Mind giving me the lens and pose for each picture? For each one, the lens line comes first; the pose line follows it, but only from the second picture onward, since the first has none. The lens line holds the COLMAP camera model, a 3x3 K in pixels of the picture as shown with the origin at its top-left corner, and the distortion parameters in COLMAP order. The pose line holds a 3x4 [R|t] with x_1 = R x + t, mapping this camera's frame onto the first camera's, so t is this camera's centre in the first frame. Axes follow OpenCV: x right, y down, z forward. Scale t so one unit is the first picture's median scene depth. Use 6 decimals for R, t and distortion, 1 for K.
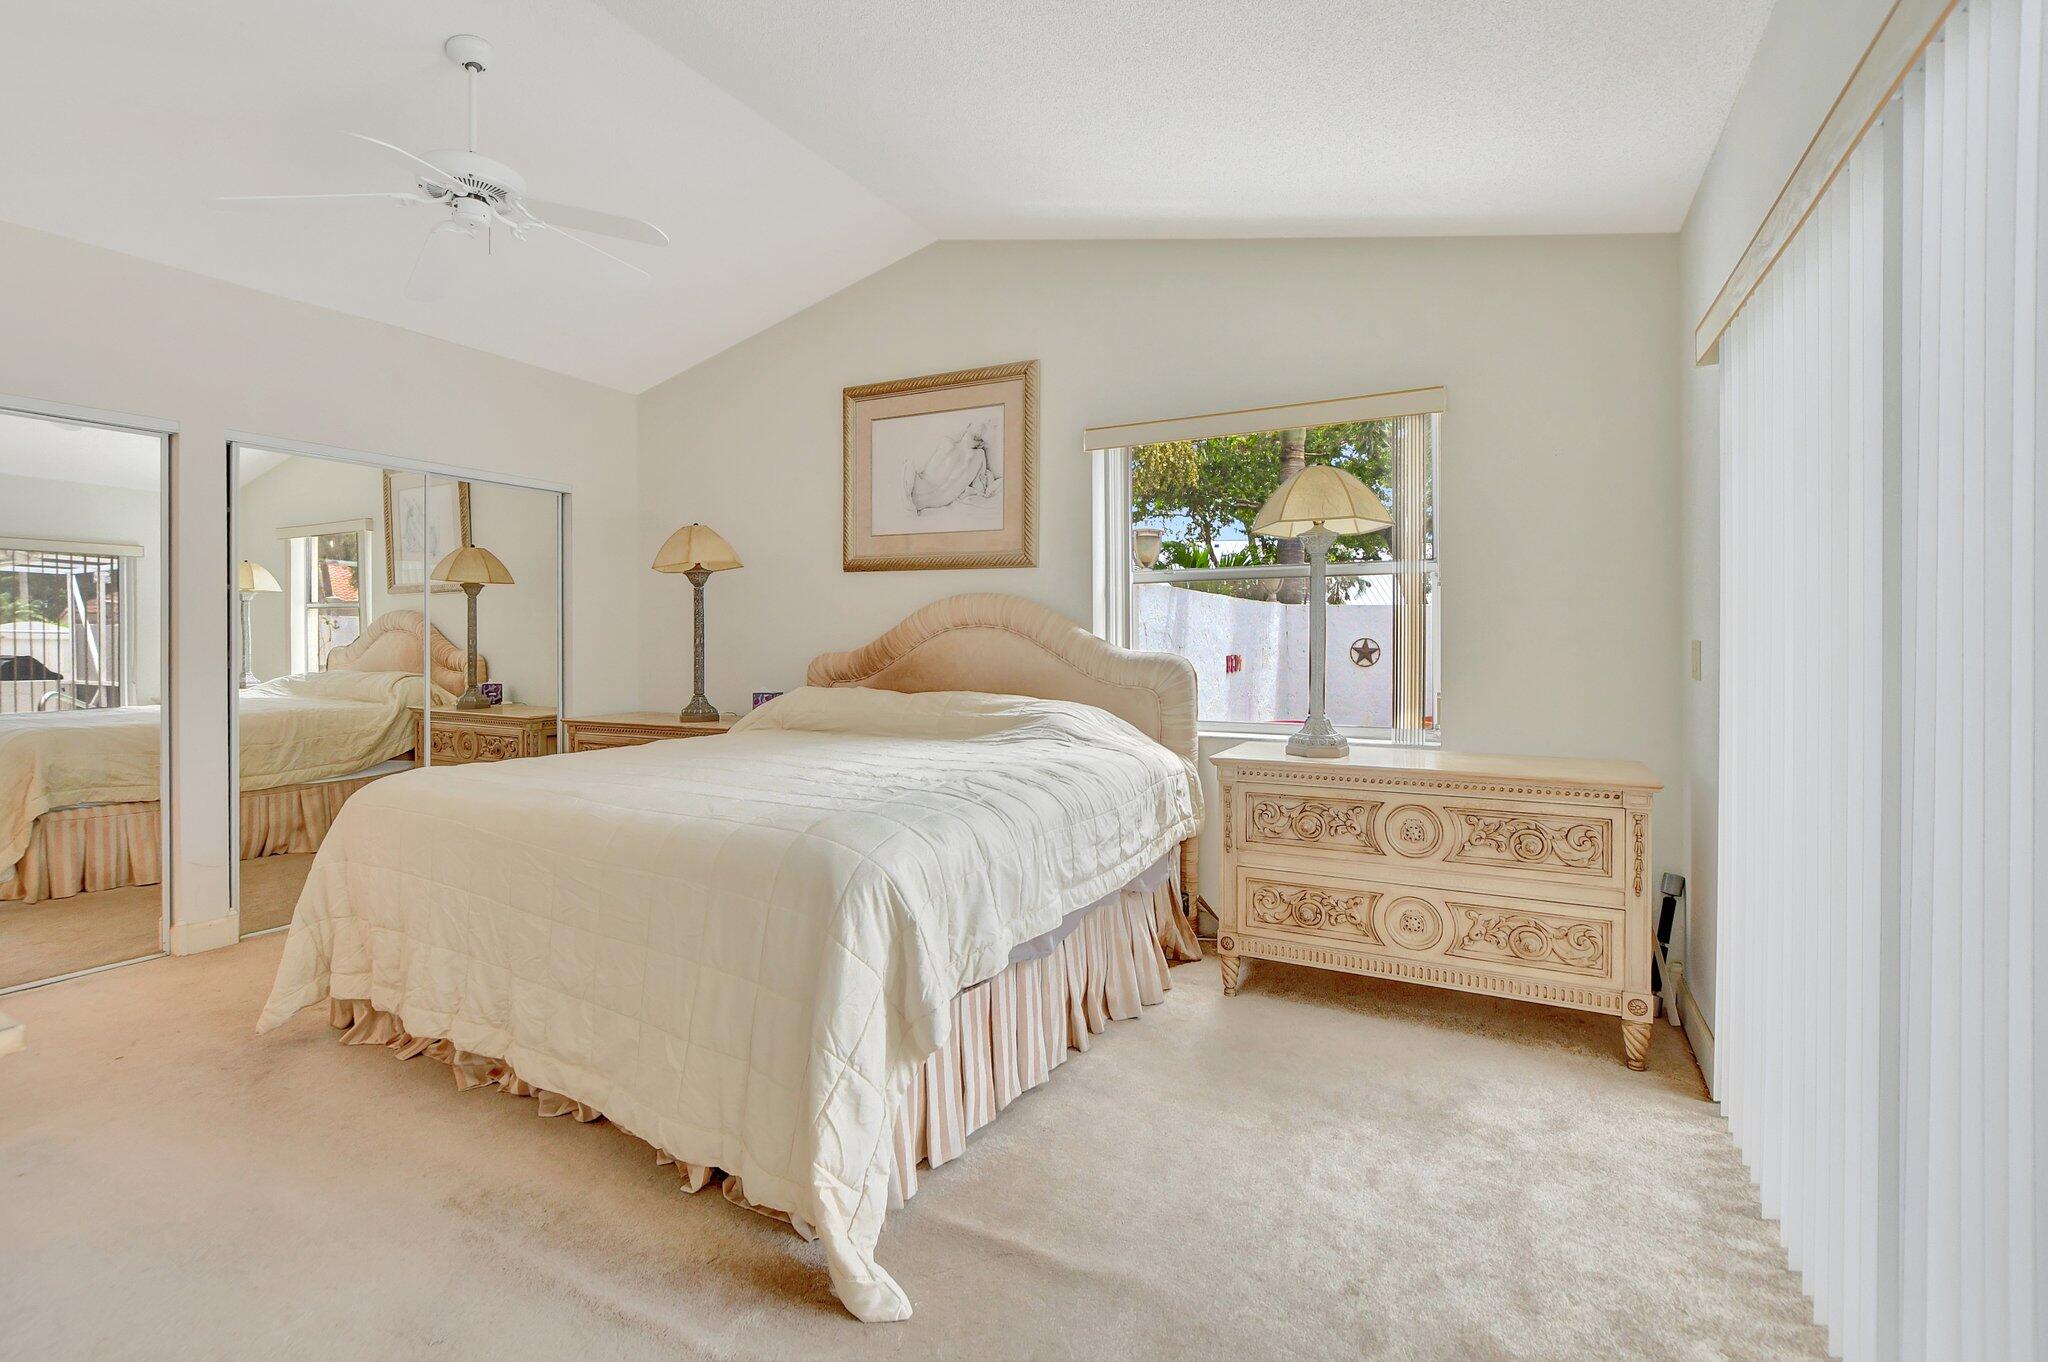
lens RADIAL K [[942.4, 0, 1019.3], [0, 942.4, 611.5], [0, 0, 1]] dist [-0.001978, -0.000834]
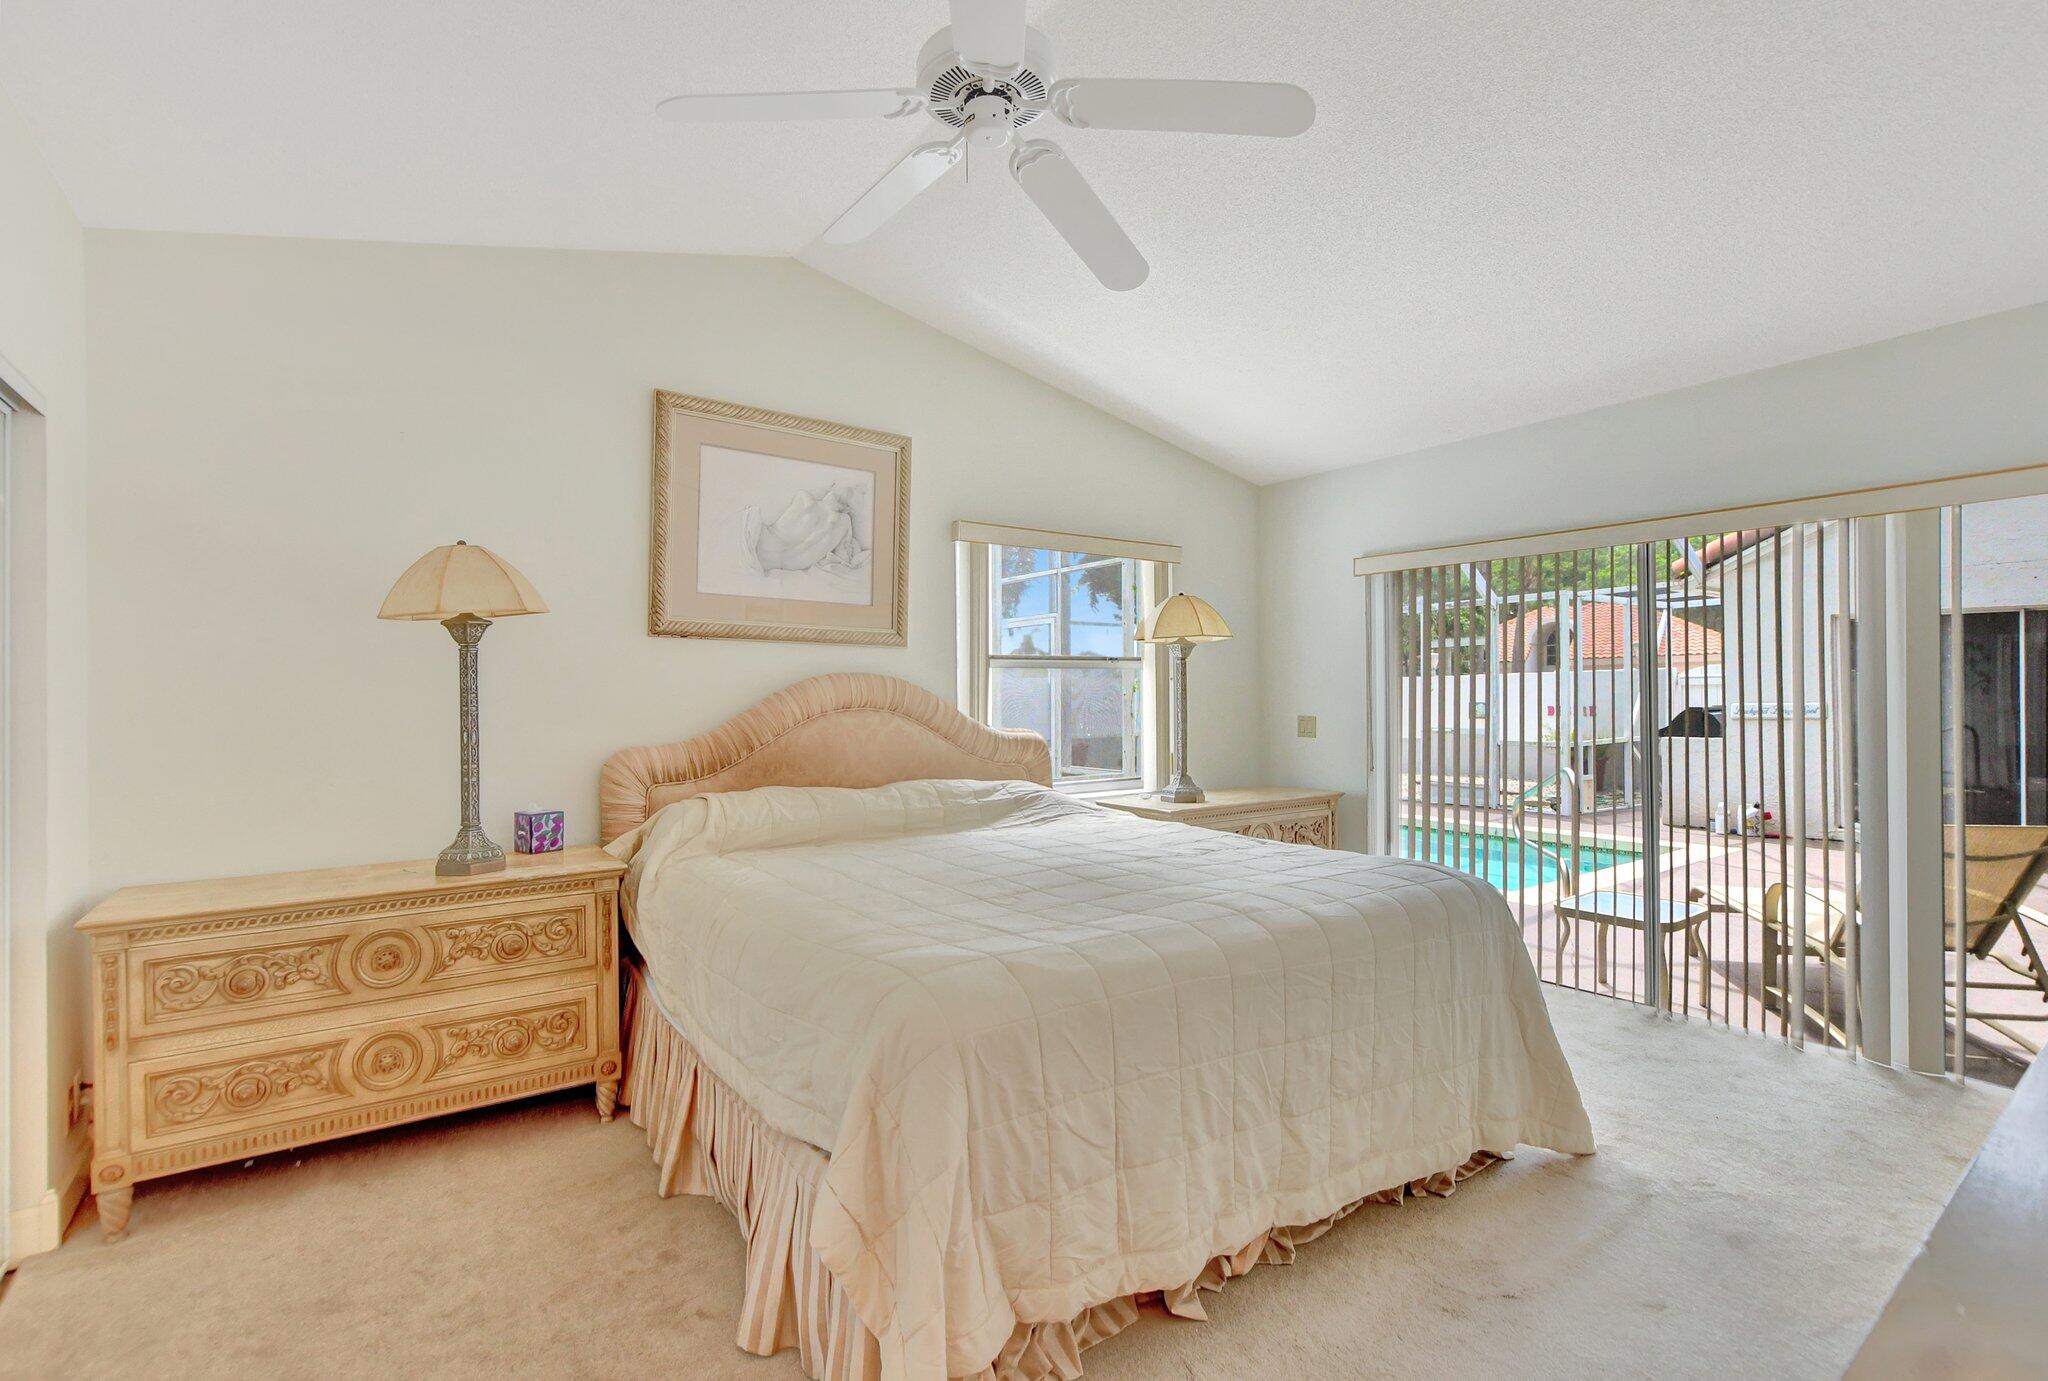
lens RADIAL K [[901.8, 0, 1021.2], [0, 901.8, 695.7], [0, 0, 1]] dist [-0.002257, -0.000376]
pose [[0.461212, 0.012662, 0.887200, -0.694690], [0.010699, 0.999746, -0.019830, 0.020566], [-0.887225, 0.018638, 0.460960, 0.431914]]
